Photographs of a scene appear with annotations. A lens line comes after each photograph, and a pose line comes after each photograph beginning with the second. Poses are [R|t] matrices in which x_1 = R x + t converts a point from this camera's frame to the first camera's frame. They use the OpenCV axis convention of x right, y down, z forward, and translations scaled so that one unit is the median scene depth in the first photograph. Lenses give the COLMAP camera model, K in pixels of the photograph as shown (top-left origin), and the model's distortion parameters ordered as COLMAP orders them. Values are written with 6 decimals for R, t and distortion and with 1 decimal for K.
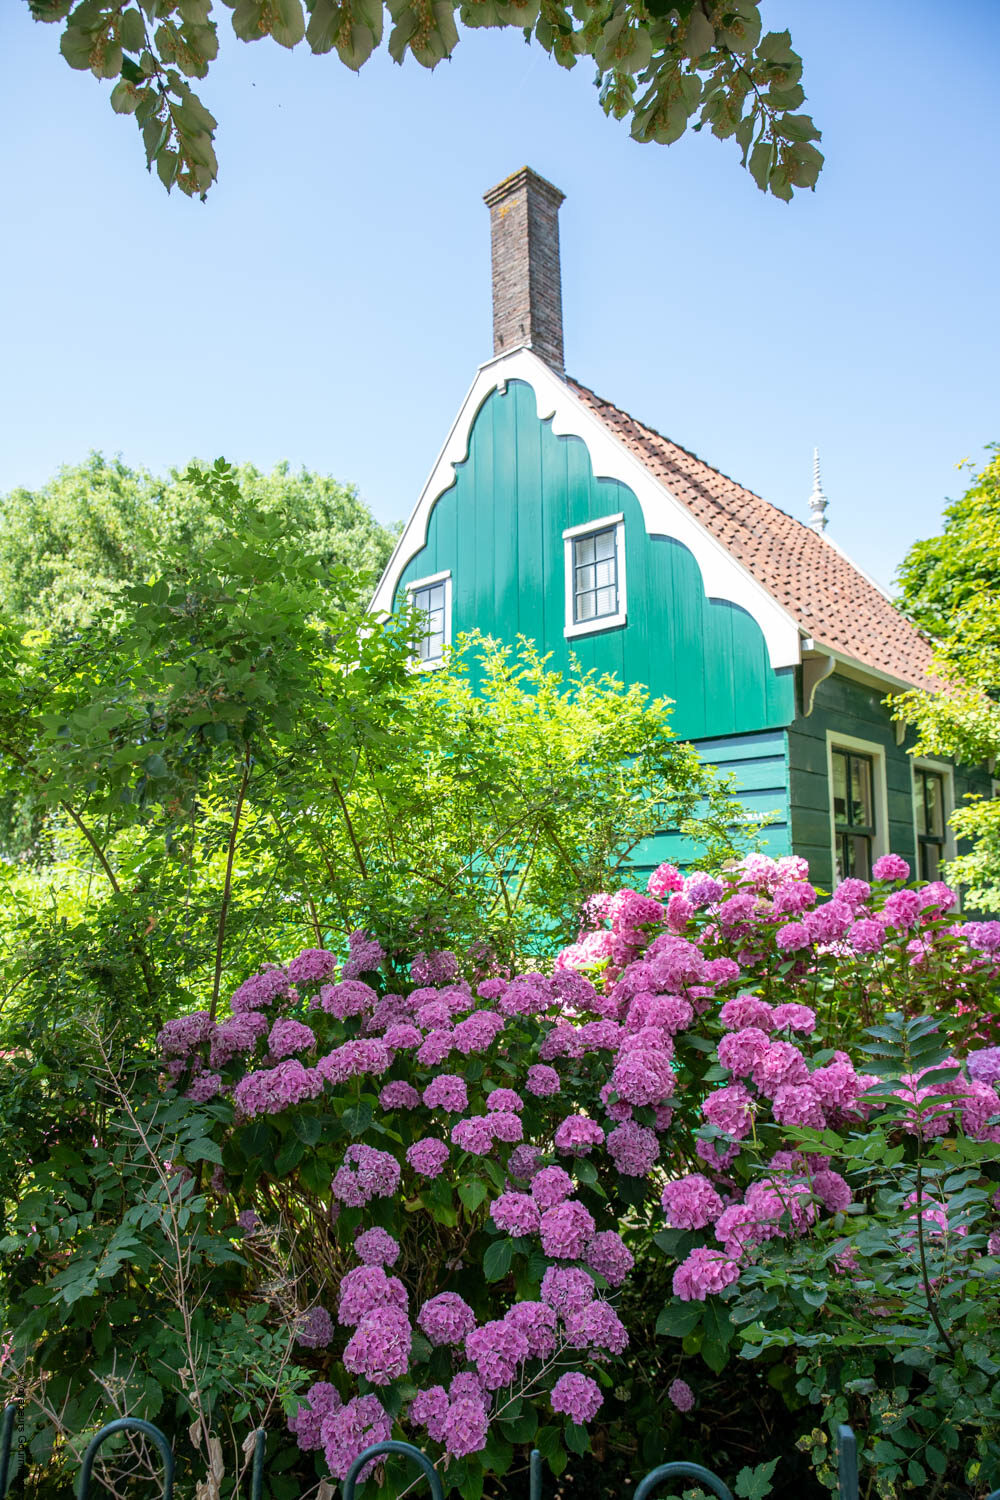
lens RADIAL K [[1107.7, 0, 500.0], [0, 1107.7, 750.0], [0, 0, 1]] dist [-0.008333, -0.000085]
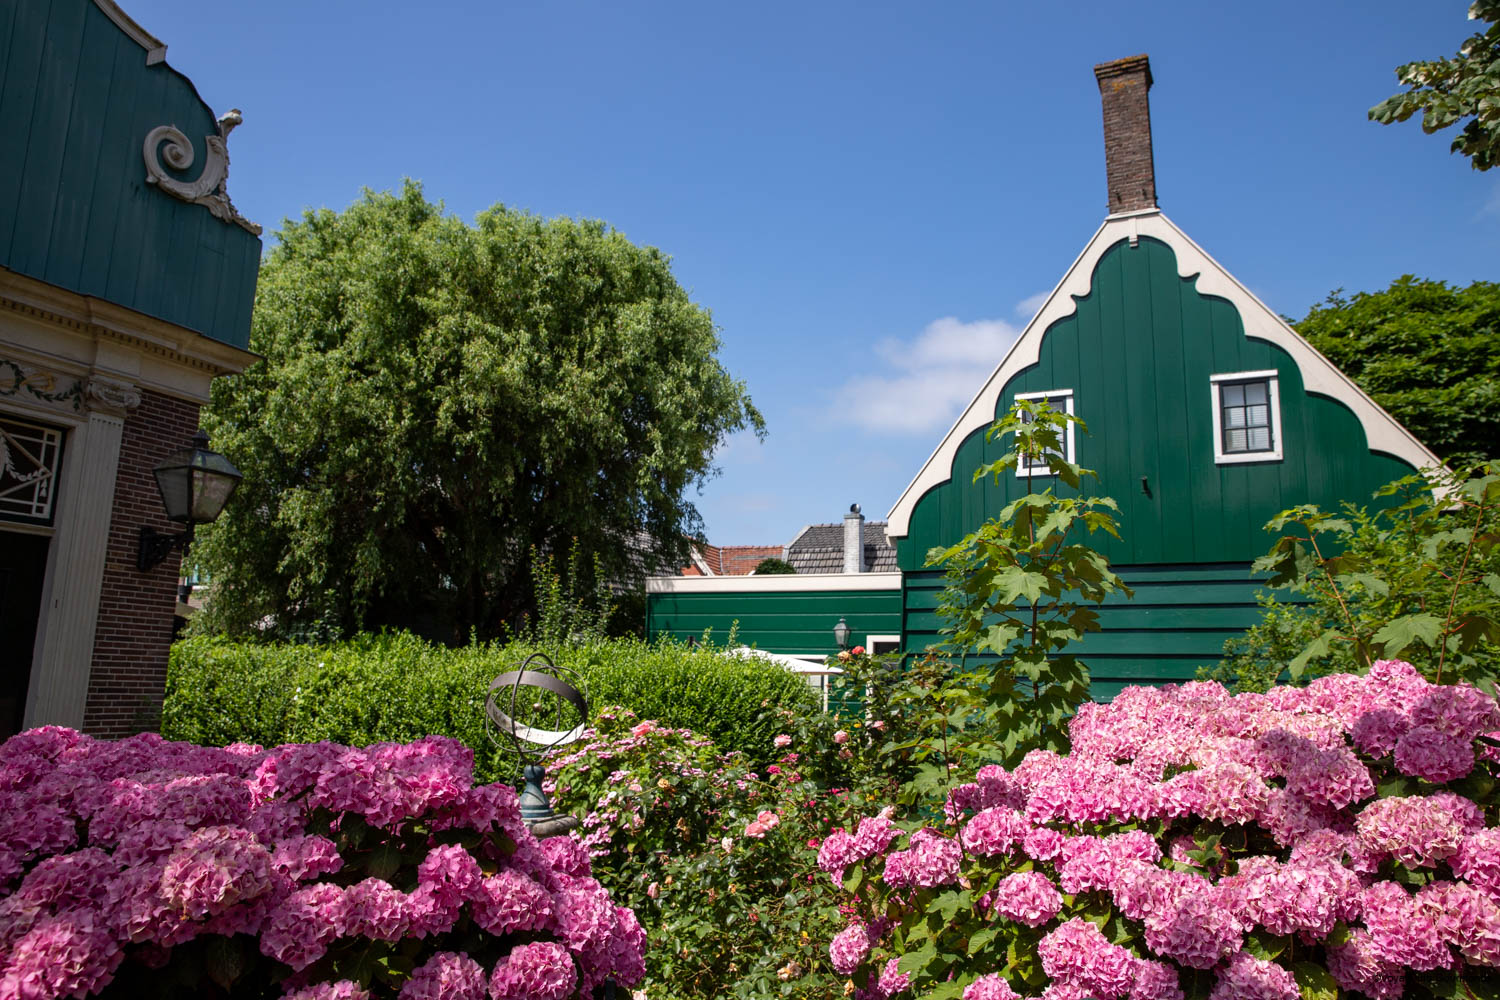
lens RADIAL K [[1107.7, 0, 750.0], [0, 1107.7, 500.0], [0, 0, 1]] dist [-0.008333, -0.000085]
pose [[0.930279, 0.077766, 0.358515, -0.771404], [-0.073995, 0.996964, -0.024250, 0.003950], [-0.359312, -0.003969, 0.933209, 0.053235]]
